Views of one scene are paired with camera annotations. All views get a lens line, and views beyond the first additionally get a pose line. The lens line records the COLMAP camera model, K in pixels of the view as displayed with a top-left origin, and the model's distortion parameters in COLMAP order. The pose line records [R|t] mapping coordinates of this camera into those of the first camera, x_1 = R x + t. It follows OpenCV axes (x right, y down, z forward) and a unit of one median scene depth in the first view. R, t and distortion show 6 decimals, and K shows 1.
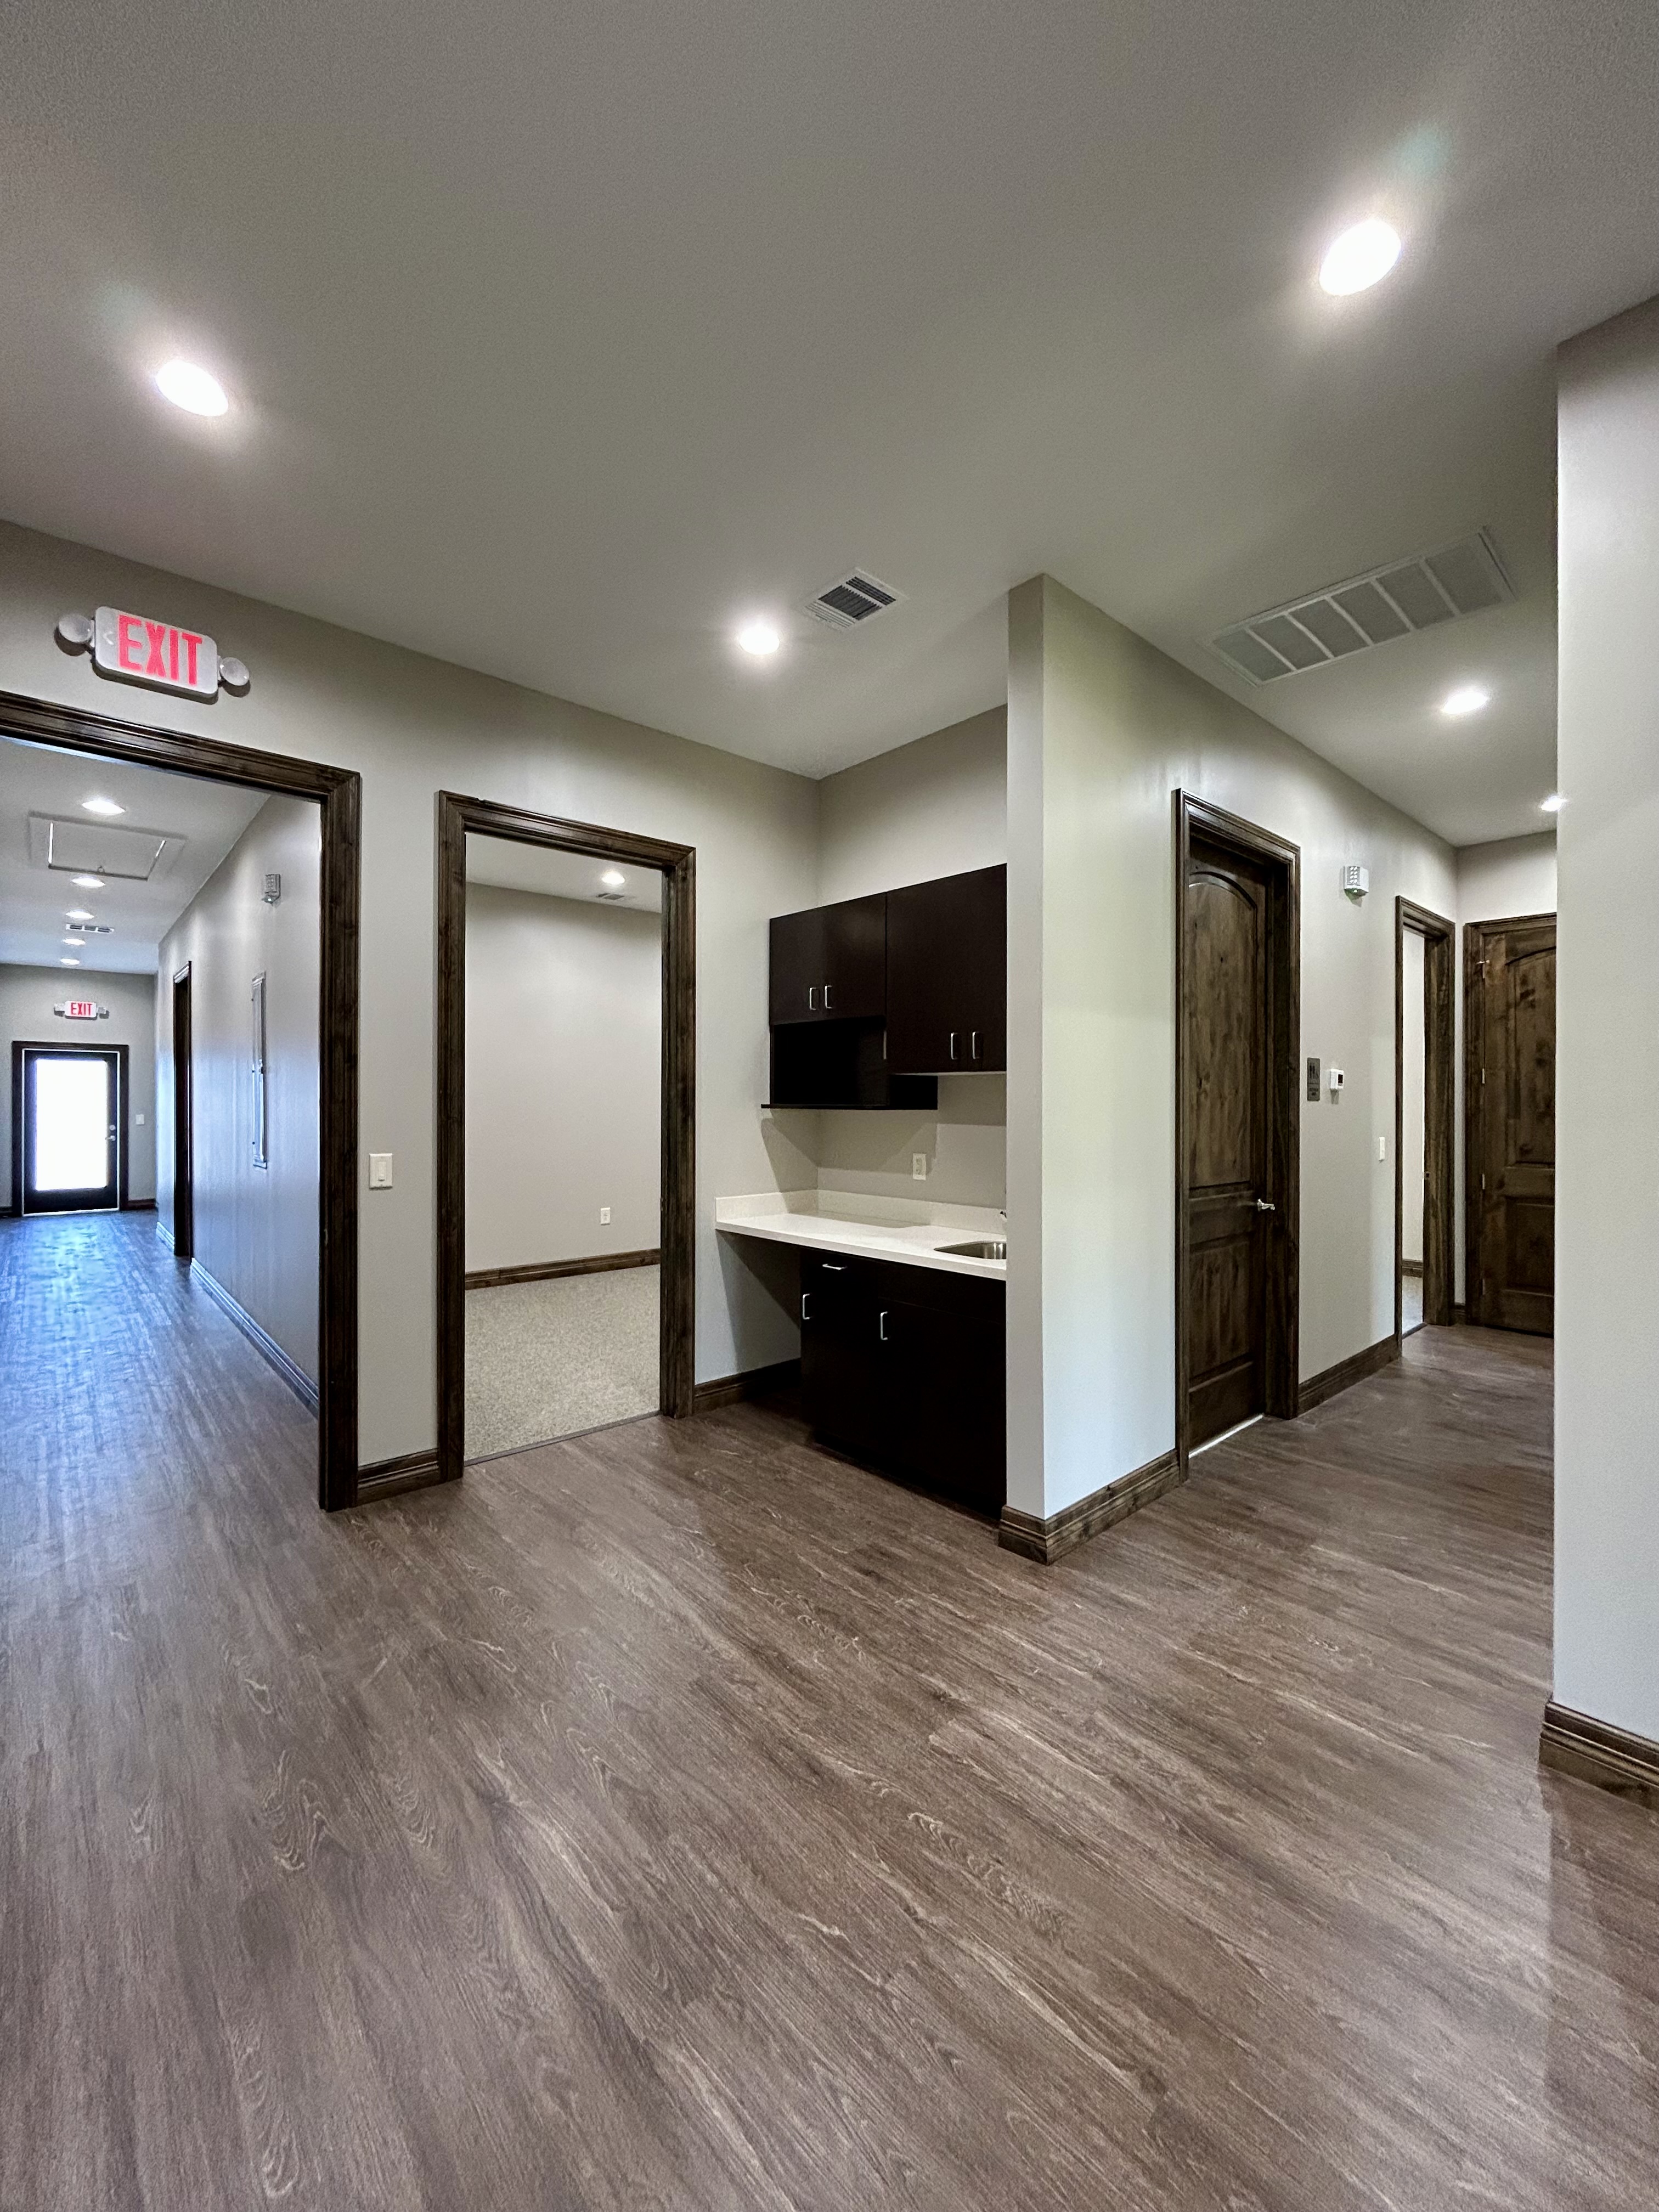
lens RADIAL K [[892.1, 0, 829.5], [0, 892.1, 1106.0], [0, 0, 1]] dist [-0.000453, 0.000357]
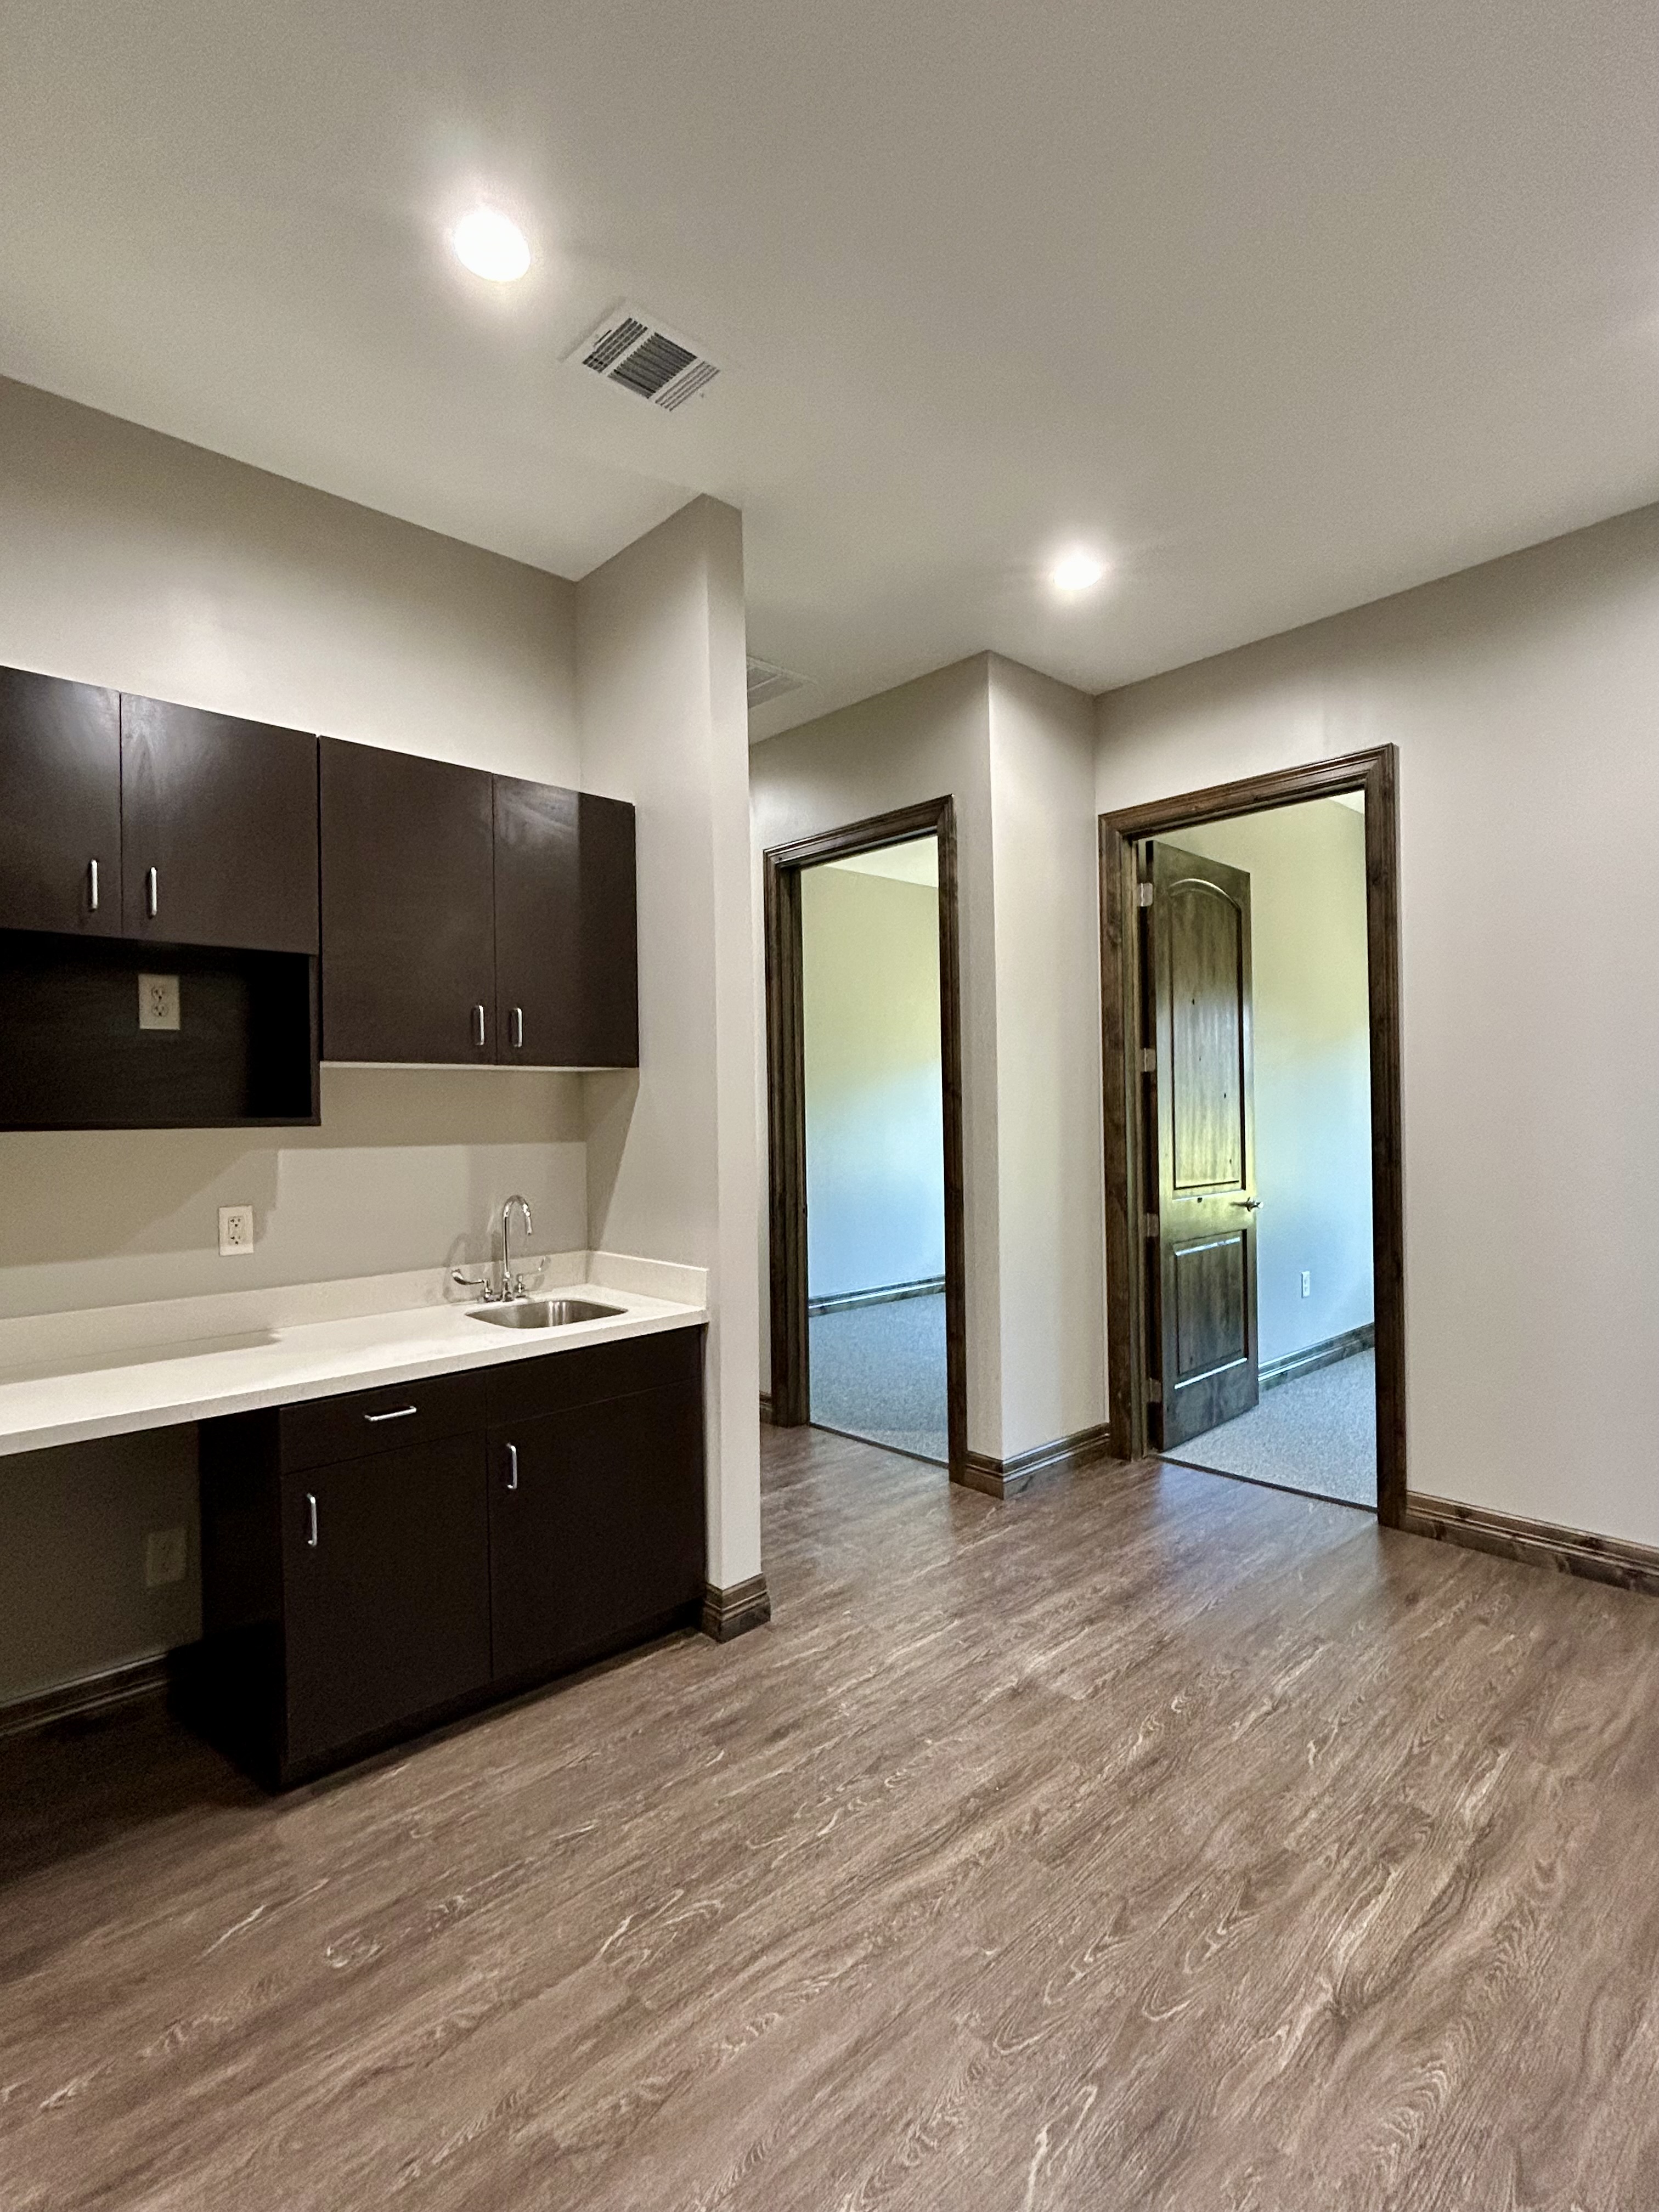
lens RADIAL K [[1085.7, 0, 829.5], [0, 1085.7, 1106.0], [0, 0, 1]] dist [-0.007882, 0.005655]
pose [[-0.025960, 0.002101, 0.999661, -1.098917], [0.018599, 0.999826, -0.001618, -0.001734], [-0.999490, 0.018550, -0.025995, 1.232299]]
